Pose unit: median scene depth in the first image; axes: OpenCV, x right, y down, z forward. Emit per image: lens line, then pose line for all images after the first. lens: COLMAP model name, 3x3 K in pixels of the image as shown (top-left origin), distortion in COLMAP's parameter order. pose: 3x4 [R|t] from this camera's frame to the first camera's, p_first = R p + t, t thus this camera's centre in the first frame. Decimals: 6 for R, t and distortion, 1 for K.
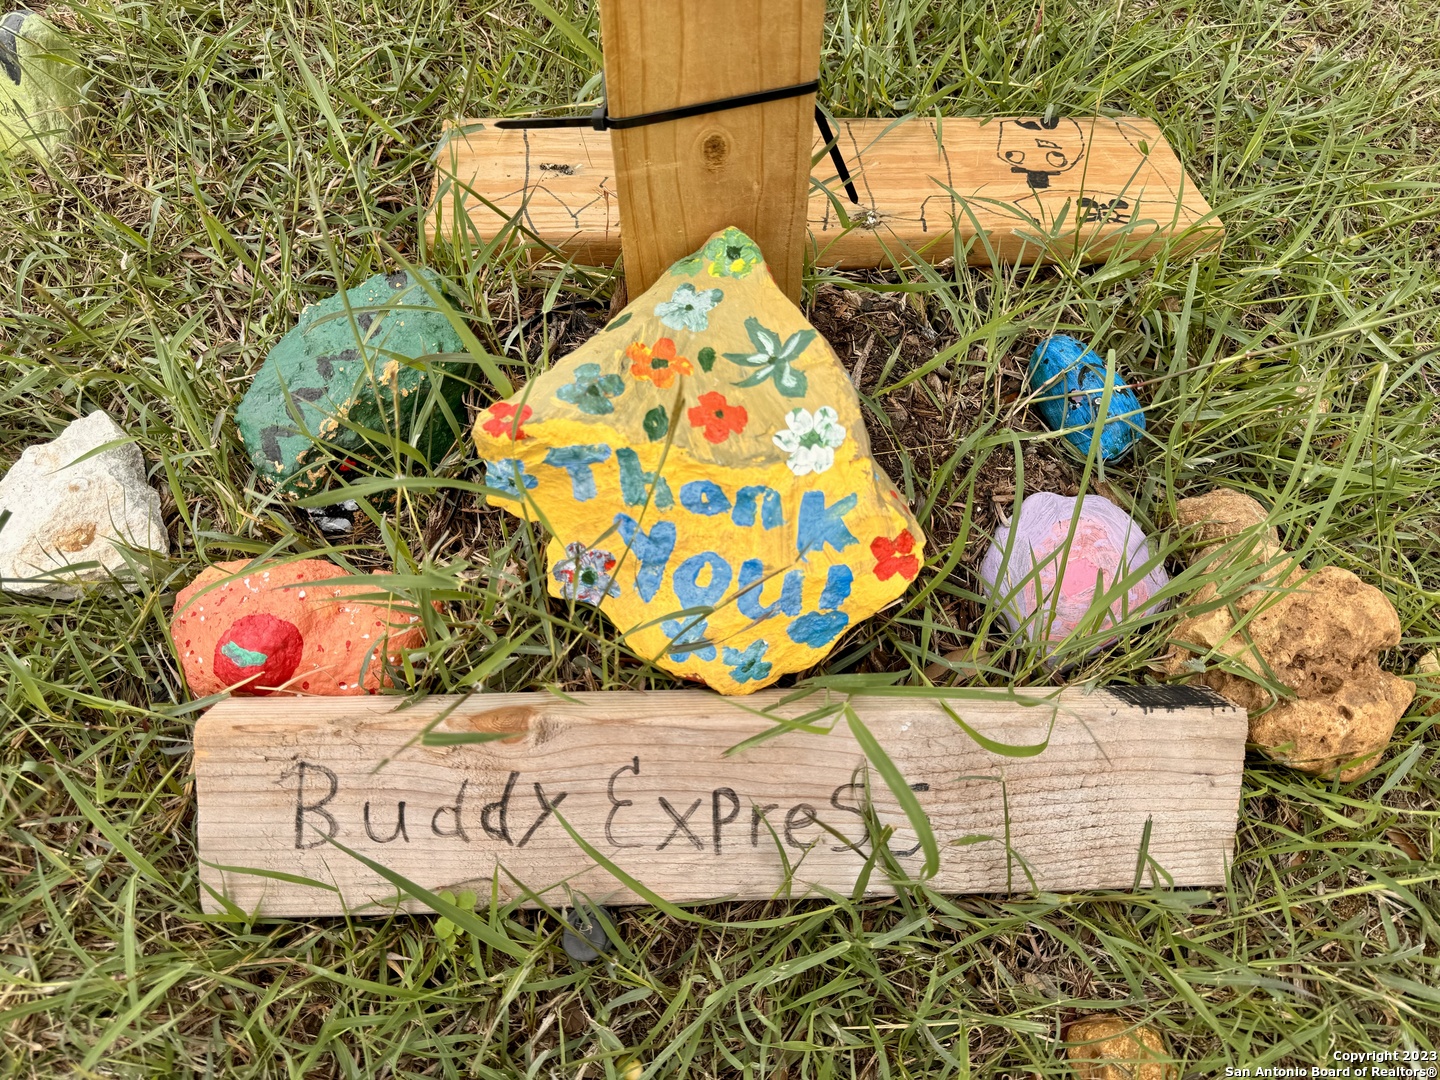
lens RADIAL K [[996.9, 0, 720.0], [0, 996.9, 540.0], [0, 0, 1]] dist [0.138432, -0.256191]
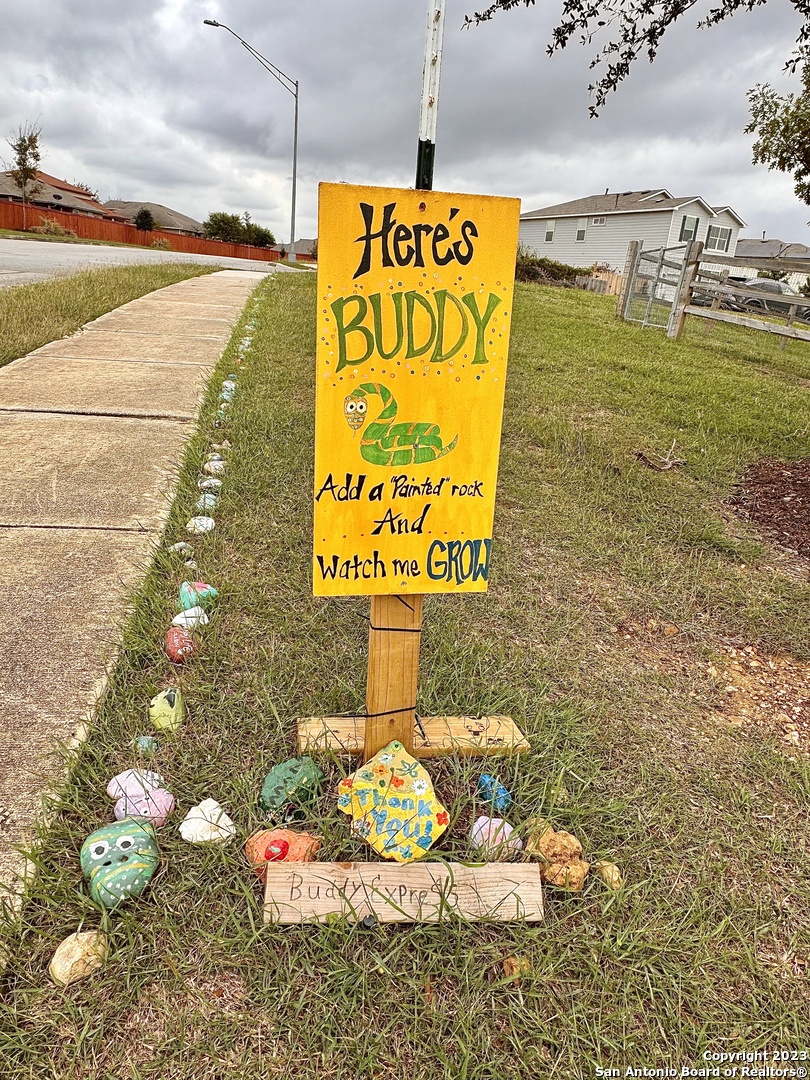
lens RADIAL K [[717.5, 0, 405.0], [0, 717.5, 540.0], [0, 0, 1]] dist [0.003725, 0.000734]
pose [[0.992414, 0.022728, 0.120824, -0.323087], [0.054853, 0.797666, -0.600599, 0.795572], [-0.110028, 0.602671, 0.790368, -1.796324]]
